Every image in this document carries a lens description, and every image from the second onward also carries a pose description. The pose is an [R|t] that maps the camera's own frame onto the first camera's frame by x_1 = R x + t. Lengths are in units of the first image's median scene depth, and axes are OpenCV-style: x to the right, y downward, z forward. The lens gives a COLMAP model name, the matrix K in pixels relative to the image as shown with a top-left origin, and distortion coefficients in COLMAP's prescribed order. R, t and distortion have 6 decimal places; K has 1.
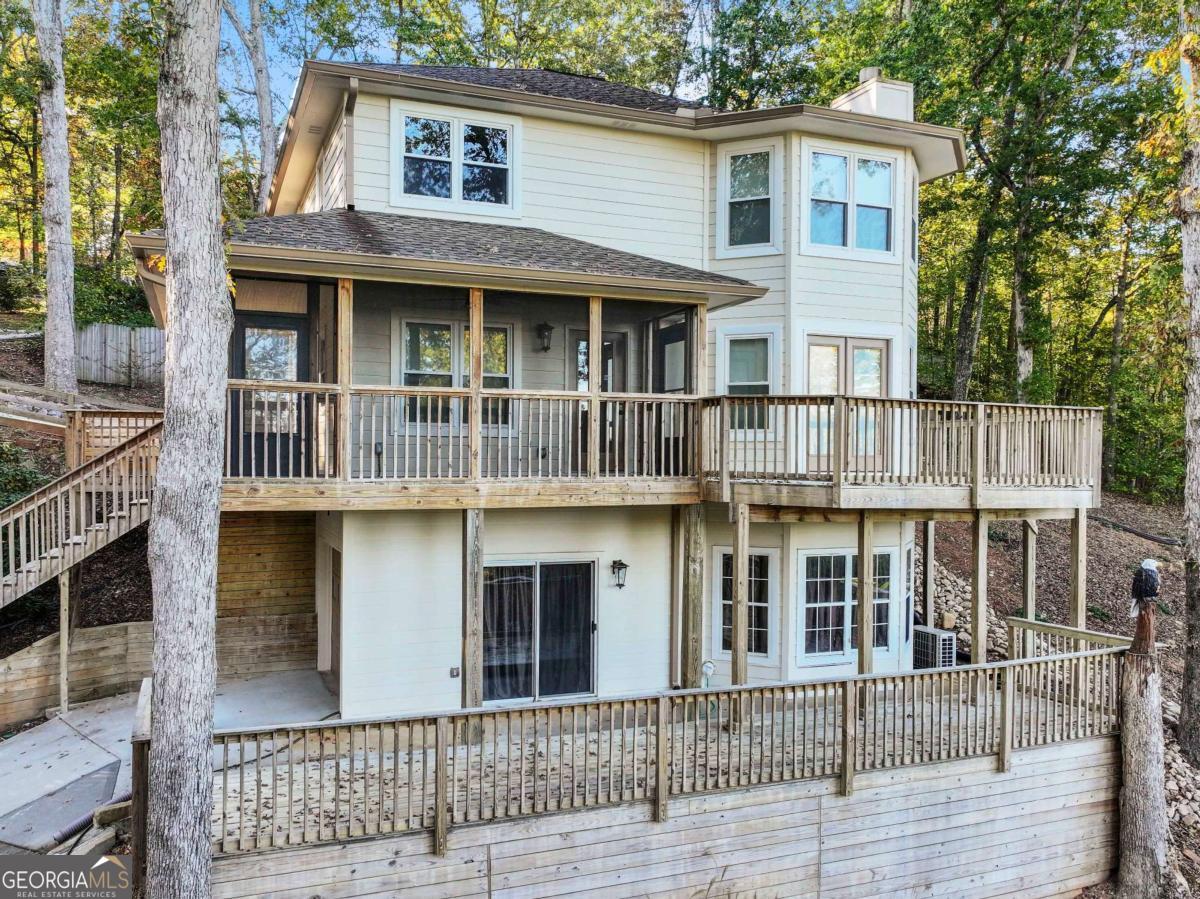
lens RADIAL K [[989.4, 0, 597.5], [0, 989.4, 461.7], [0, 0, 1]] dist [-0.023498, 0.028895]
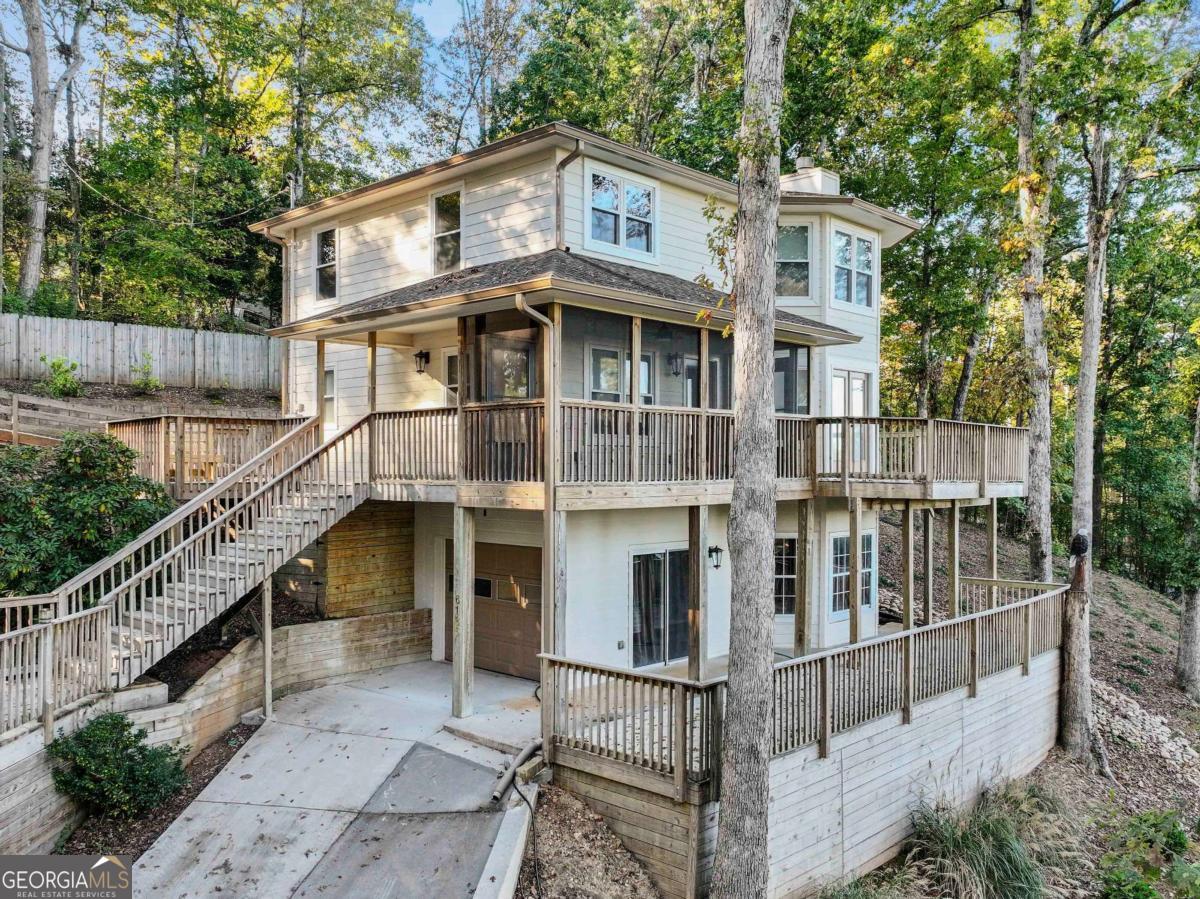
lens RADIAL K [[989.4, 0, 617.6], [0, 989.4, 455.6], [0, 0, 1]] dist [-0.023498, 0.028895]
pose [[0.907046, 0.000657, 0.421031, -0.642960], [0.002122, 0.999979, -0.006132, -0.006152], [-0.421026, 0.006455, 0.907026, -0.073837]]
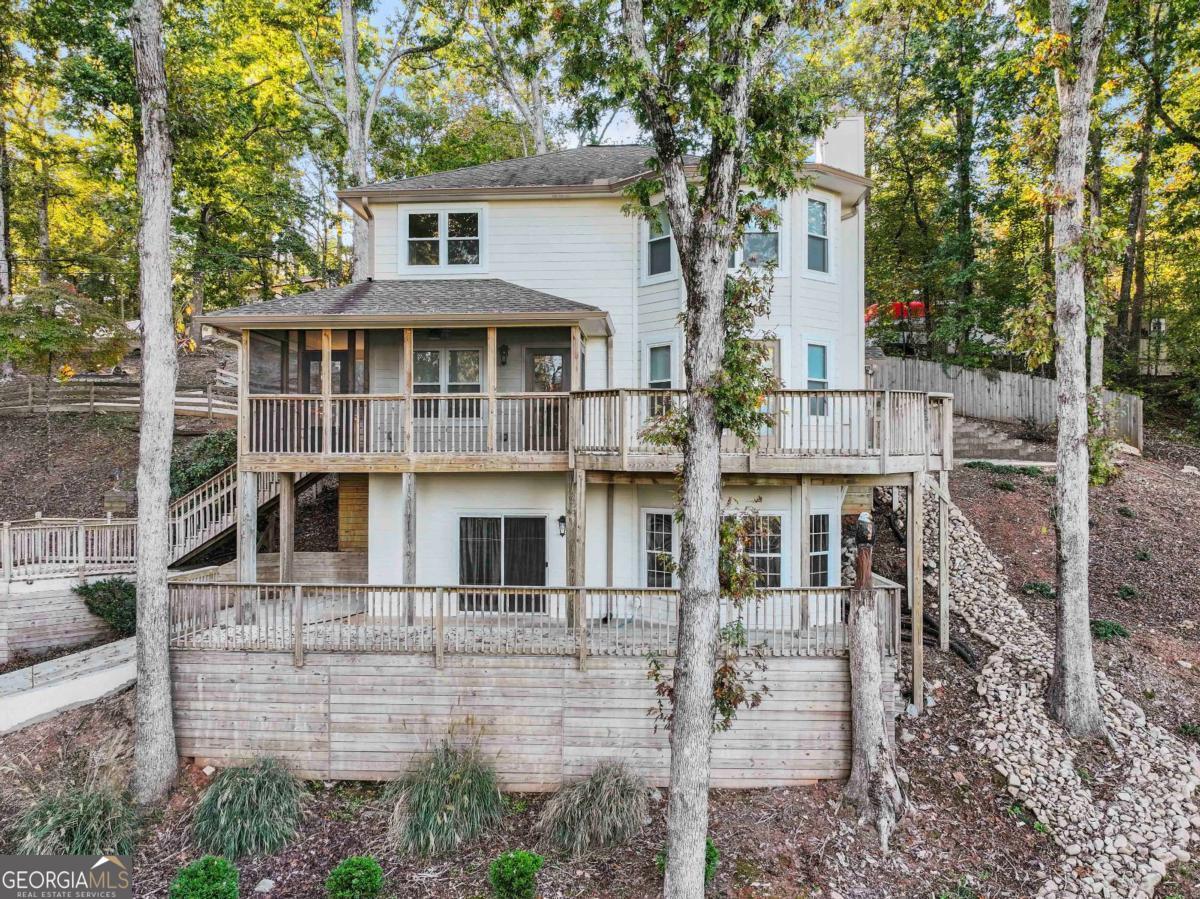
lens RADIAL K [[989.4, 0, 603.7], [0, 989.4, 447.3], [0, 0, 1]] dist [-0.023498, 0.028895]
pose [[0.898638, -0.014816, -0.438441, 0.703017], [0.005716, 0.999740, -0.022069, 0.038036], [0.438654, 0.017326, 0.898489, -0.206310]]
